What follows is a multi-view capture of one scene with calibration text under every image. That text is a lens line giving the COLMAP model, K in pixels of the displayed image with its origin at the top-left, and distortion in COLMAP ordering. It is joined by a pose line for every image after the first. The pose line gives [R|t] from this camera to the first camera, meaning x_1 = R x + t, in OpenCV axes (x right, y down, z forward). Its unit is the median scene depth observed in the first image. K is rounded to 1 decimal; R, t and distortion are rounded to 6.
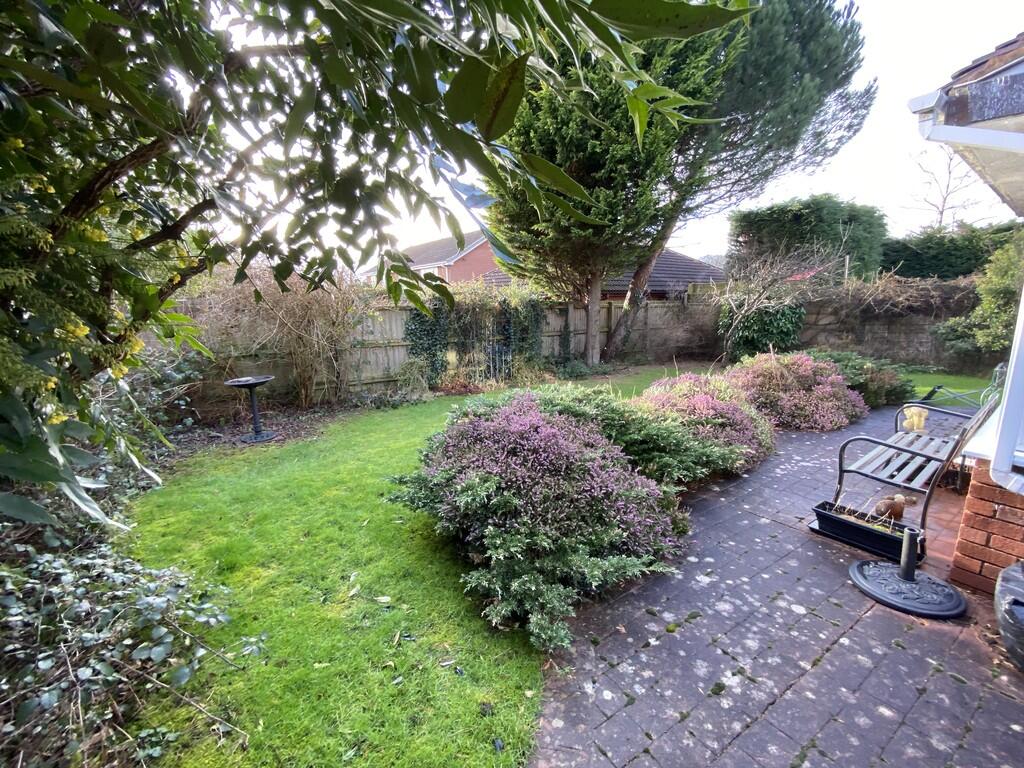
lens RADIAL K [[414.7, 0, 512.0], [0, 414.7, 384.0], [0, 0, 1]] dist [0.043180, -0.034379]
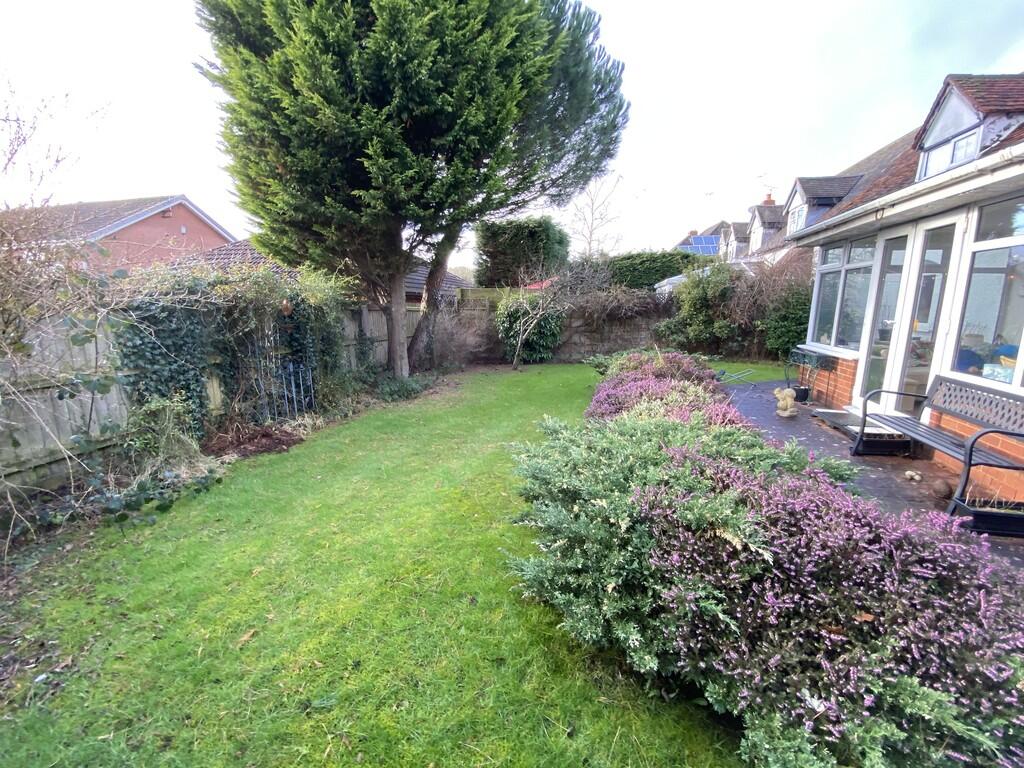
lens RADIAL K [[414.7, 0, 512.0], [0, 414.7, 384.0], [0, 0, 1]] dist [0.043180, -0.034379]
pose [[0.767651, -0.104792, 0.632243, -0.160354], [0.112651, 0.993244, 0.027850, -0.033445], [-0.630890, 0.049844, 0.774270, 0.216495]]
